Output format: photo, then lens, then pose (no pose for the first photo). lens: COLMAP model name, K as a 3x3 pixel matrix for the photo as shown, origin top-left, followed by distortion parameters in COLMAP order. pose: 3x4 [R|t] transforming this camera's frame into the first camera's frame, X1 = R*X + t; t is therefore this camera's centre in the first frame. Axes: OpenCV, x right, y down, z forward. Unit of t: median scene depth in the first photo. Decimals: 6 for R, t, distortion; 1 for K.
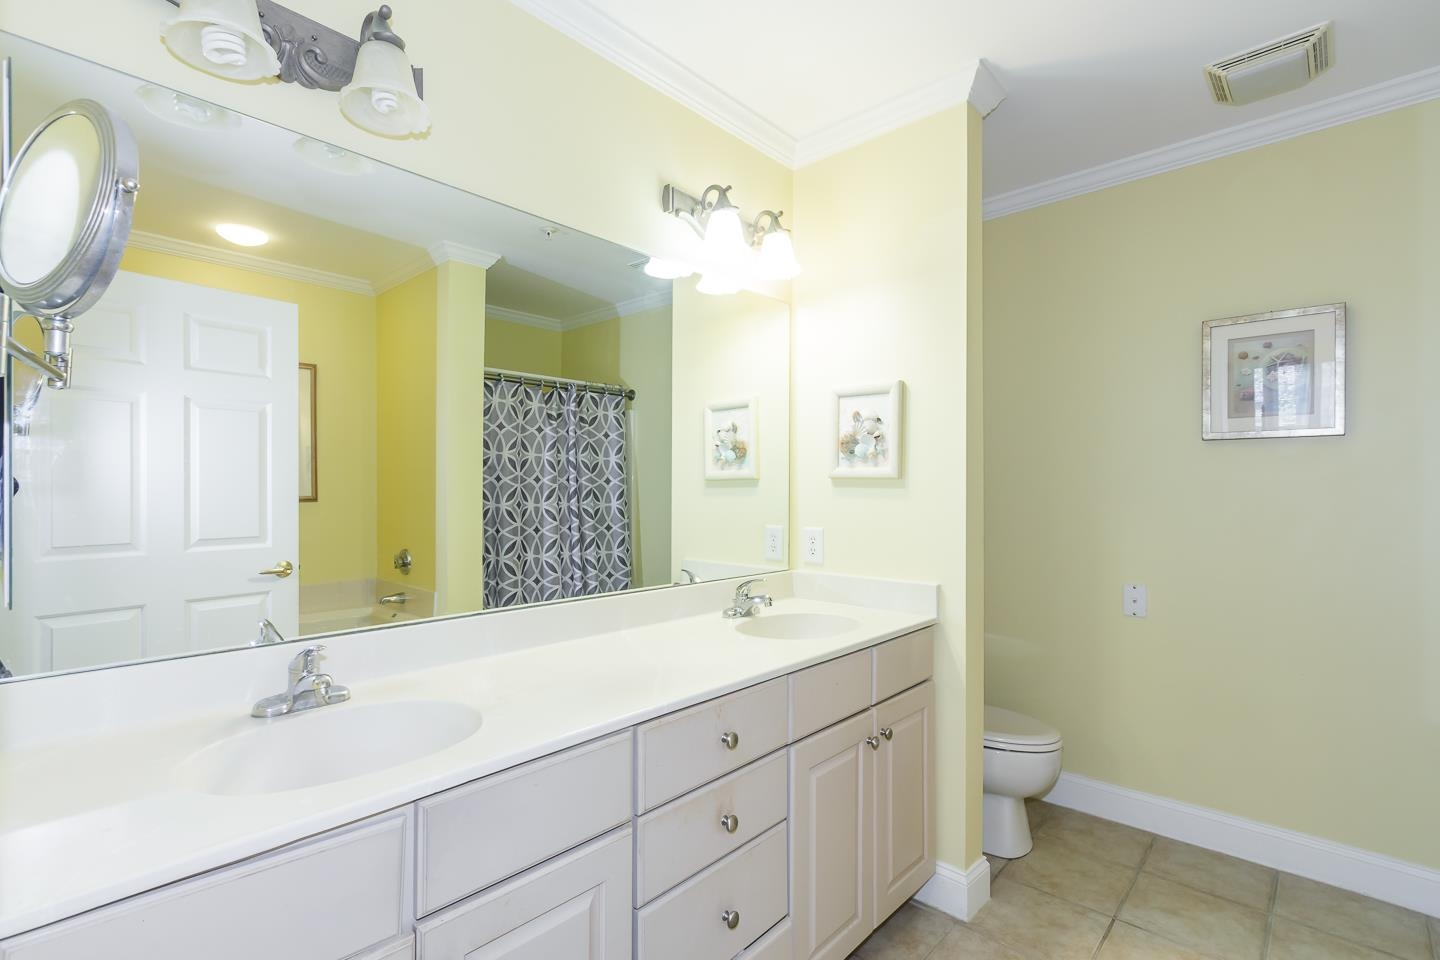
lens RADIAL K [[670.6, 0, 705.7], [0, 670.6, 497.7], [0, 0, 1]] dist [0.011140, -0.000377]
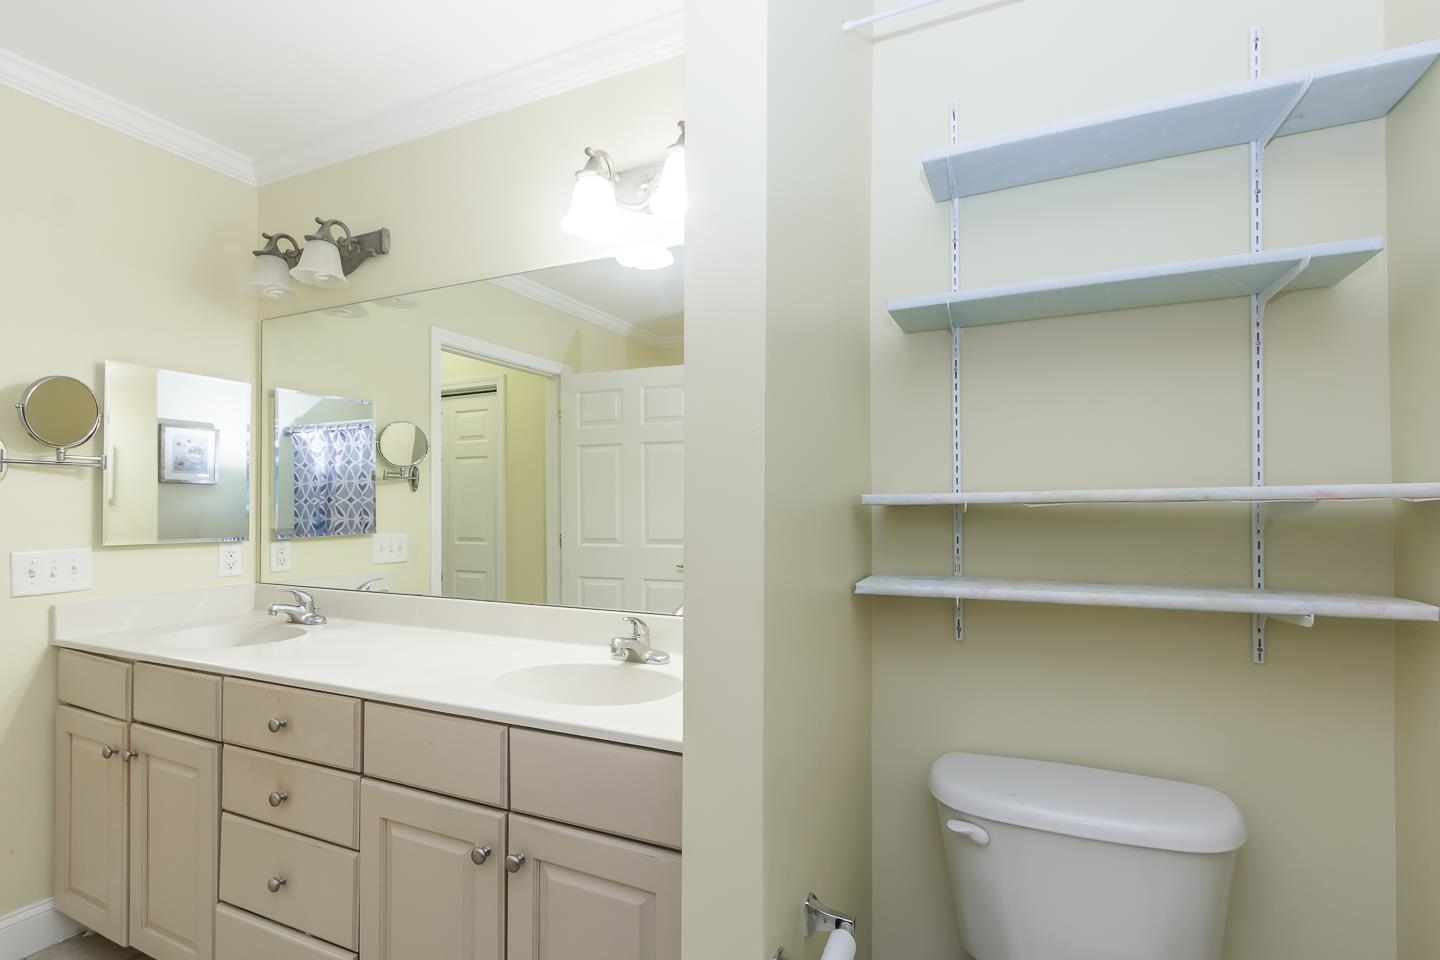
lens RADIAL K [[670.6, 0, 705.7], [0, 670.6, 497.7], [0, 0, 1]] dist [0.011140, -0.000377]
pose [[0.308093, -0.015444, -0.951231, 1.280681], [0.011662, 0.999854, -0.012456, -0.005822], [0.951285, -0.007256, 0.308229, 1.261810]]
